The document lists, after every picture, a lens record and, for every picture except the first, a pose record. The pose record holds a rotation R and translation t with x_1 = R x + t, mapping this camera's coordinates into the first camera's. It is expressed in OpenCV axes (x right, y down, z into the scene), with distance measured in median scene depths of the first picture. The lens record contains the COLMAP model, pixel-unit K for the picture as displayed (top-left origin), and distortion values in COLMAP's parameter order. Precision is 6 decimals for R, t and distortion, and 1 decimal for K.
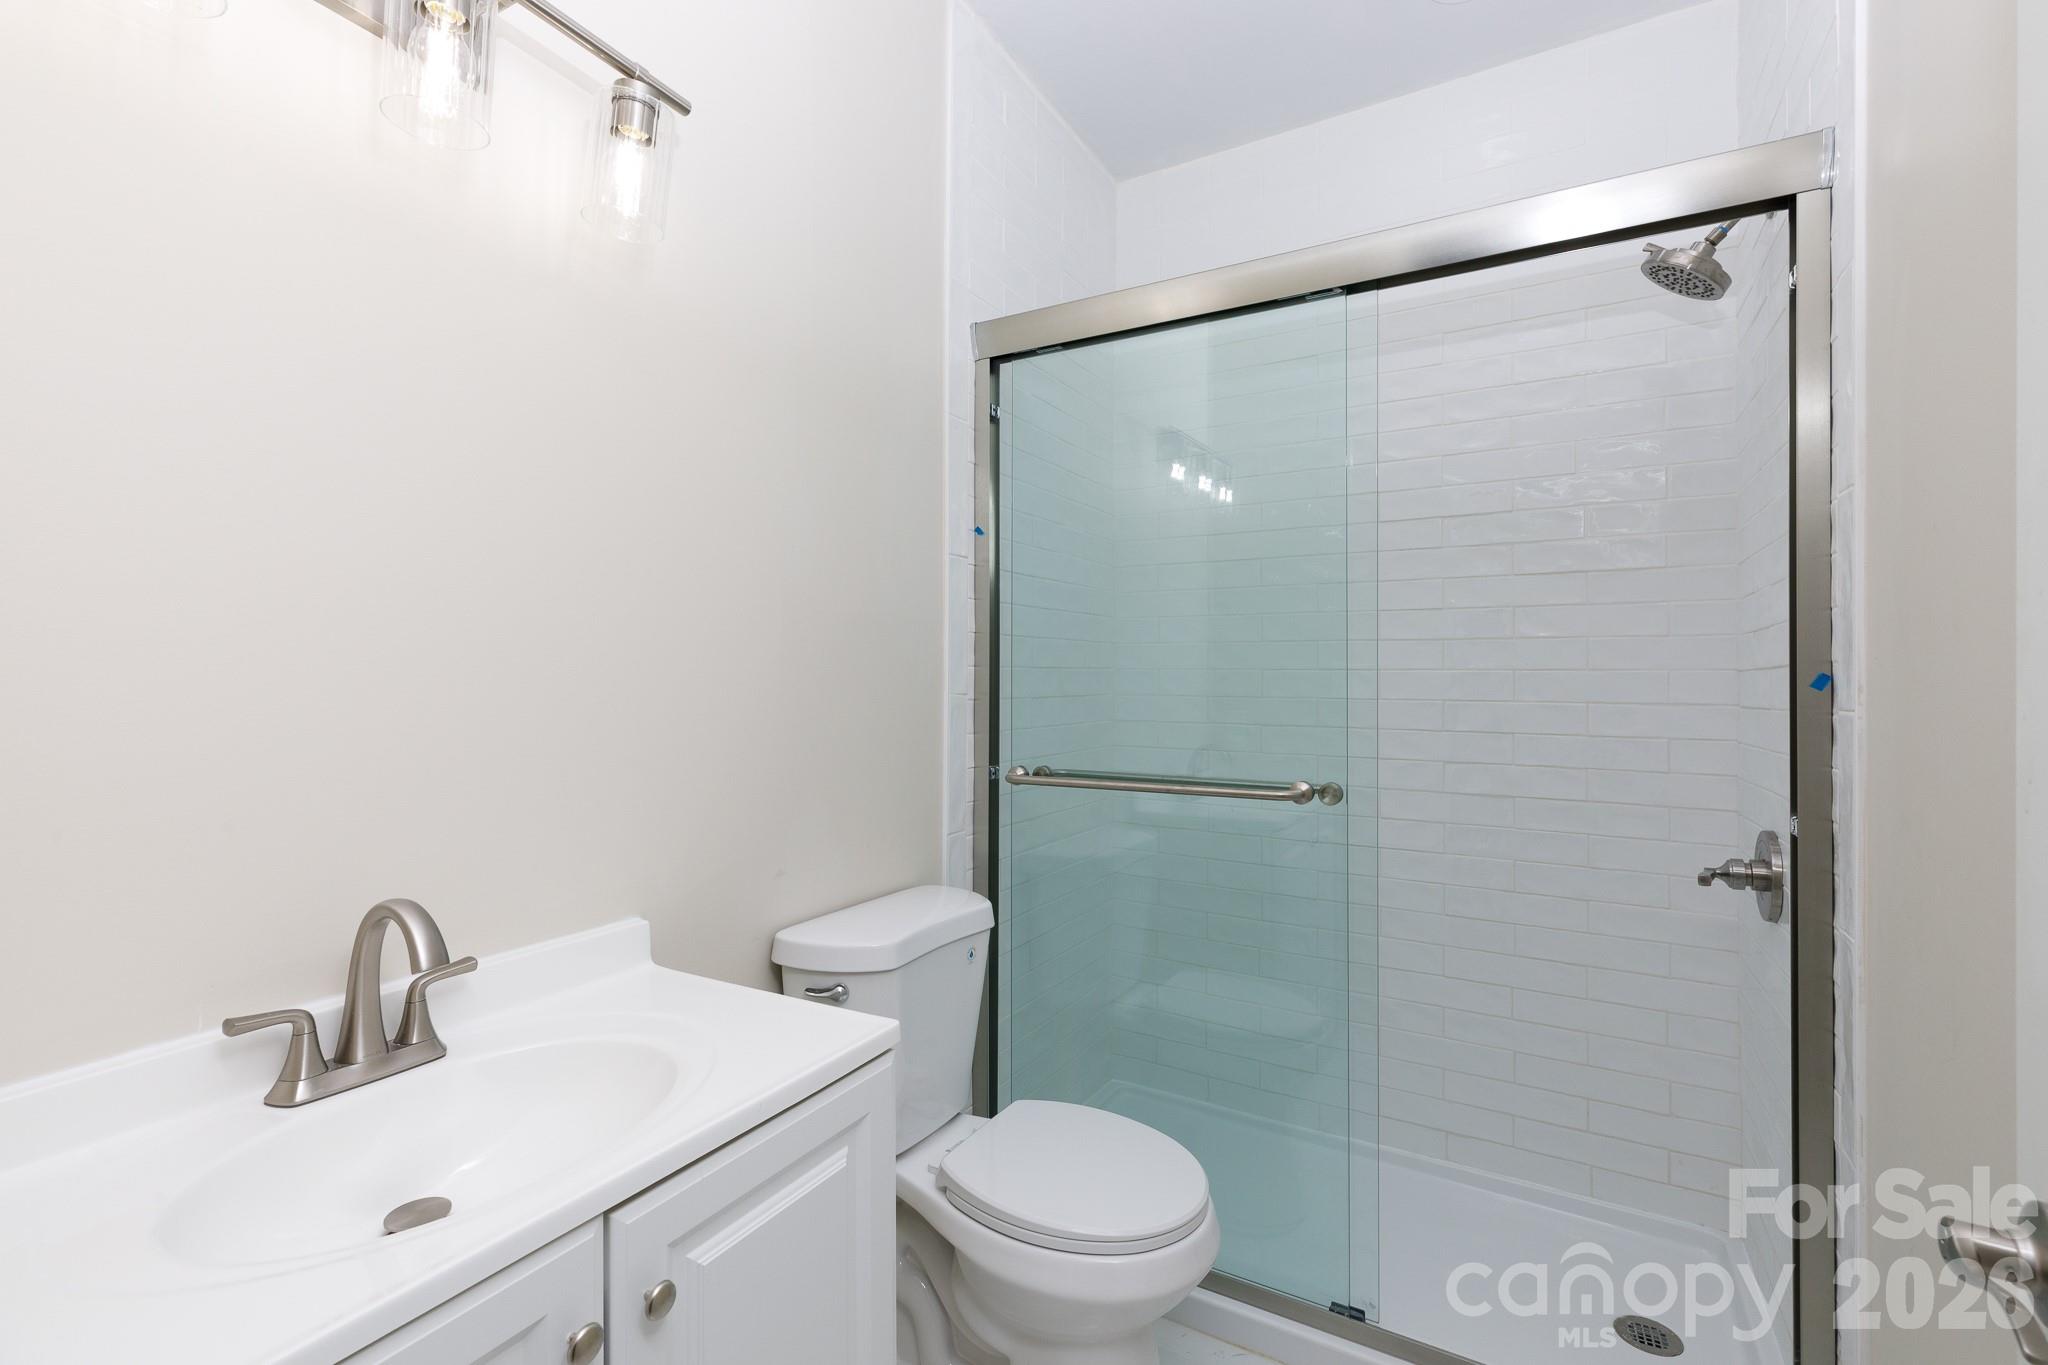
lens RADIAL K [[915.7, 0, 1024.3], [0, 915.7, 672.8], [0, 0, 1]] dist [0.004091, 0.000489]
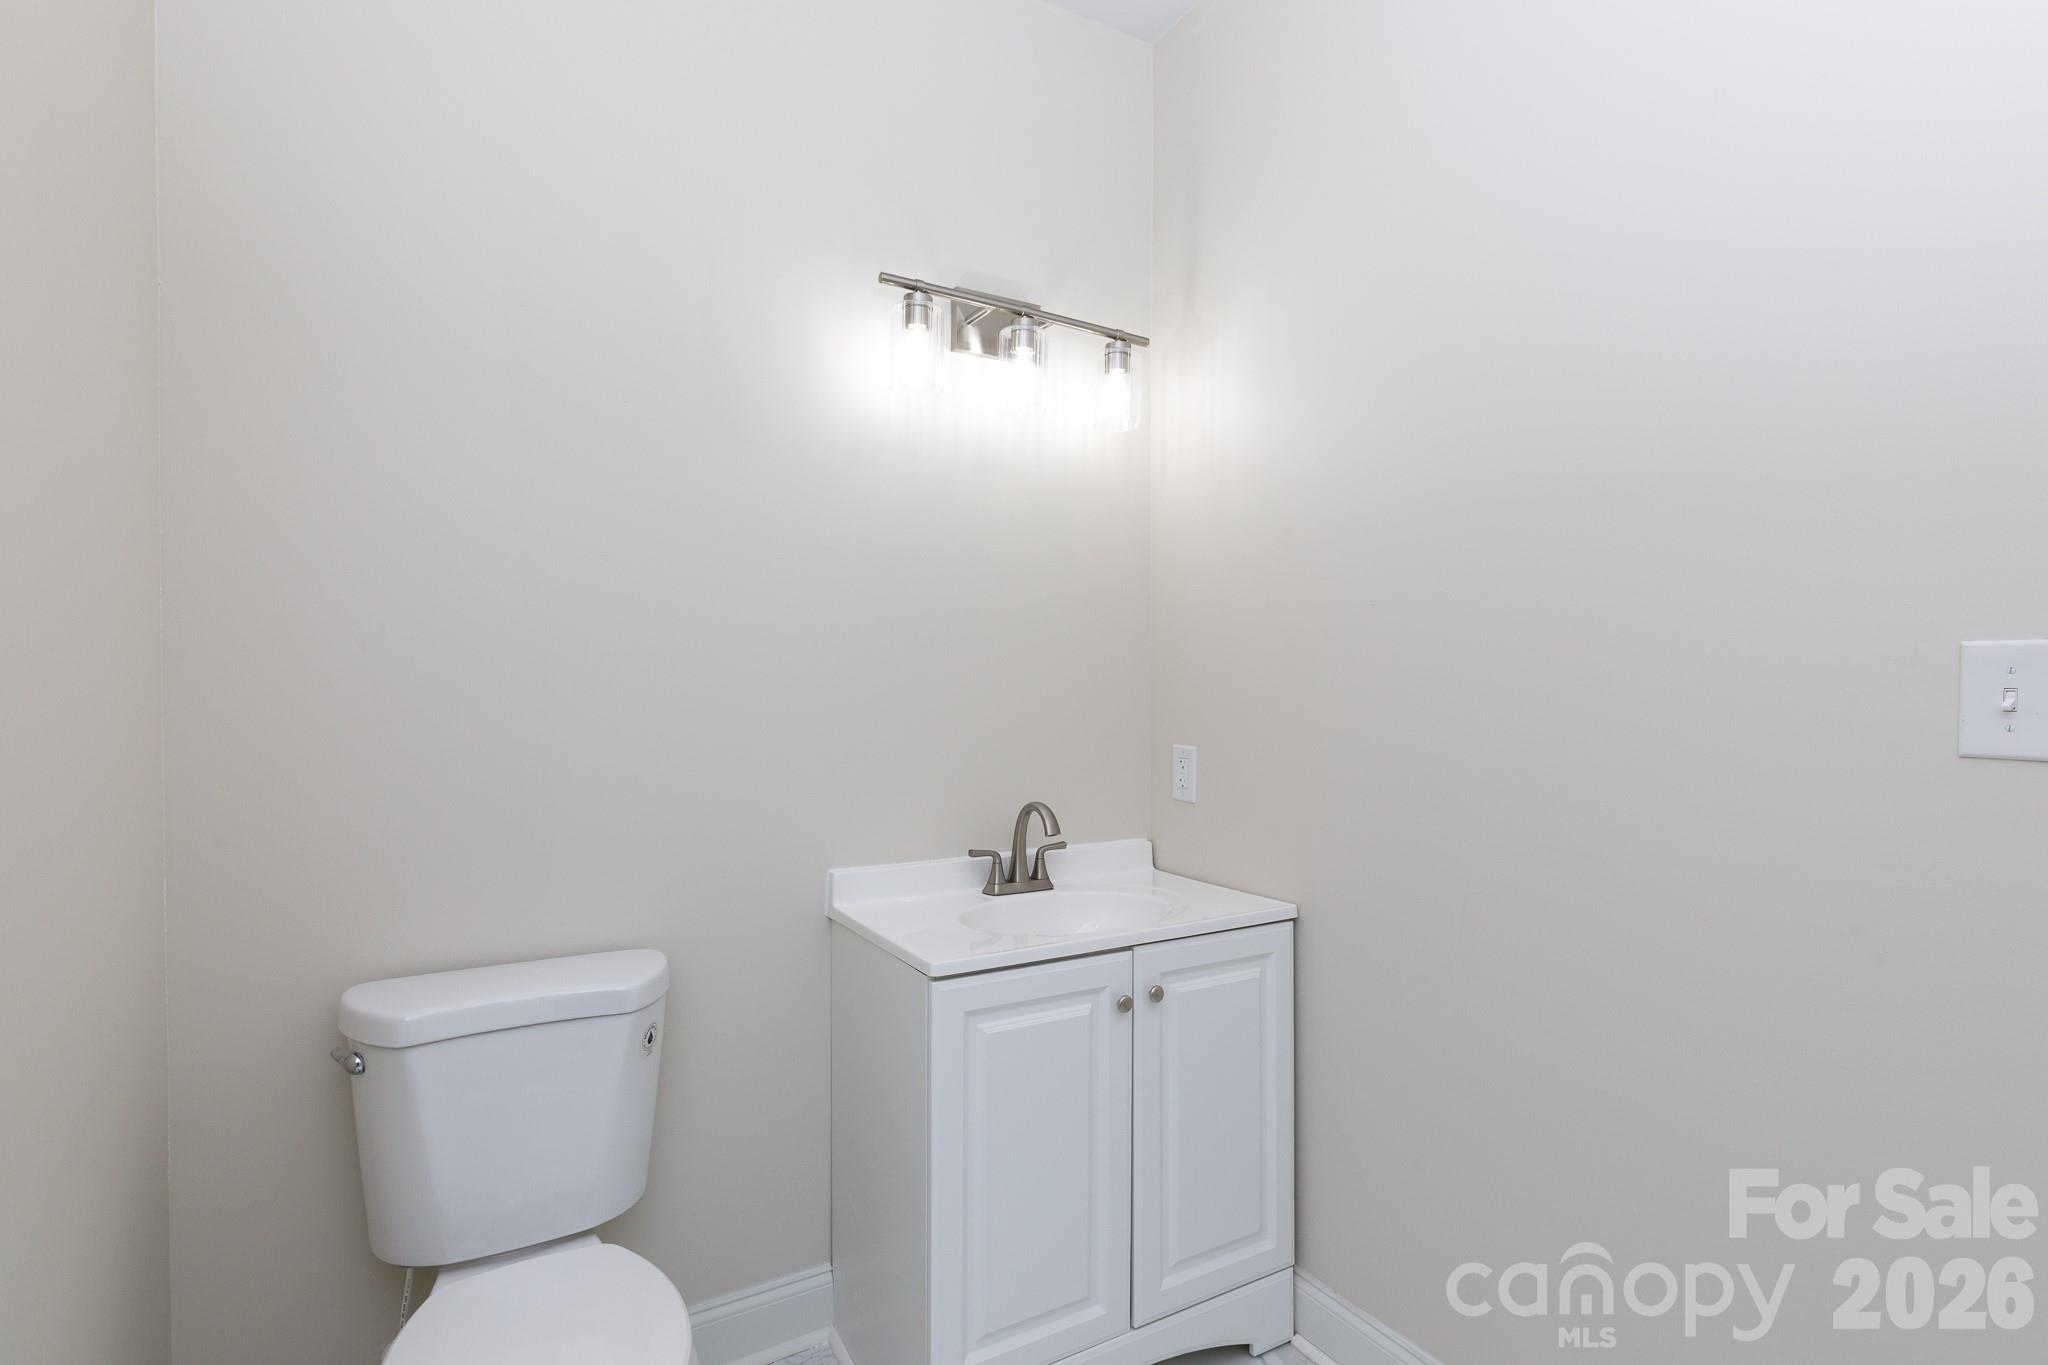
lens RADIAL K [[977.3, 0, 1029.0], [0, 977.3, 690.5], [0, 0, 1]] dist [0.003758, 0.000528]
pose [[0.866147, -0.000103, -0.499789, 0.373205], [0.000542, 1.000000, 0.000732, 0.001940], [0.499789, -0.000905, 0.866147, -0.857177]]
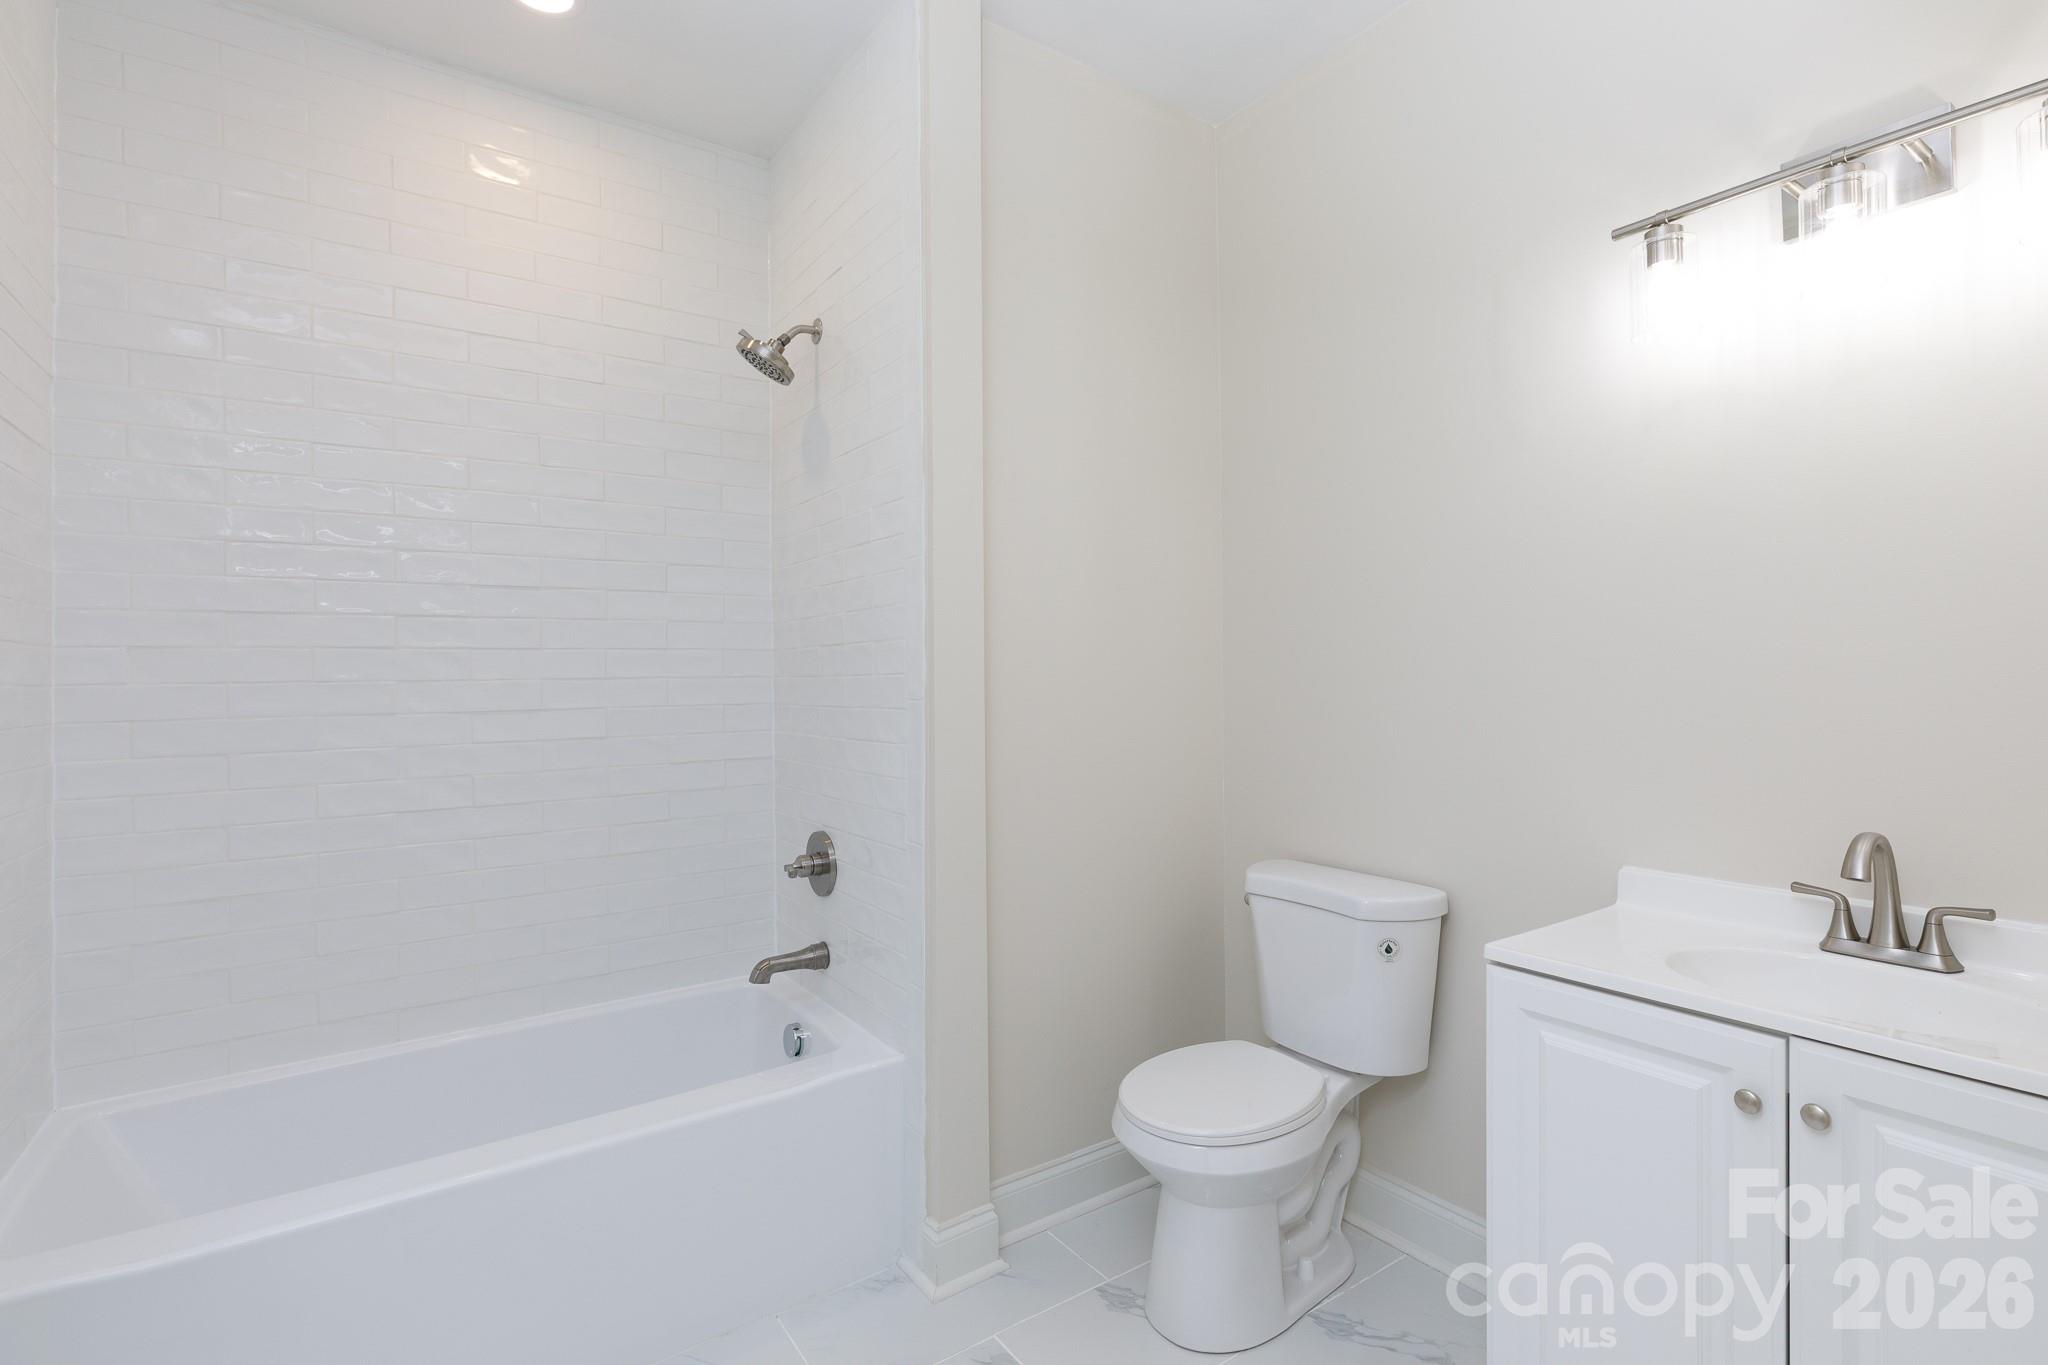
lens RADIAL K [[939.1, 0, 1021.6], [0, 939.1, 678.5], [0, 0, 1]] dist [0.000243, 0.000194]
pose [[-0.414651, 0.001766, -0.909979, 1.191262], [0.006951, 0.999975, -0.001227, -0.001992], [0.909954, -0.006834, -0.414652, 0.402418]]
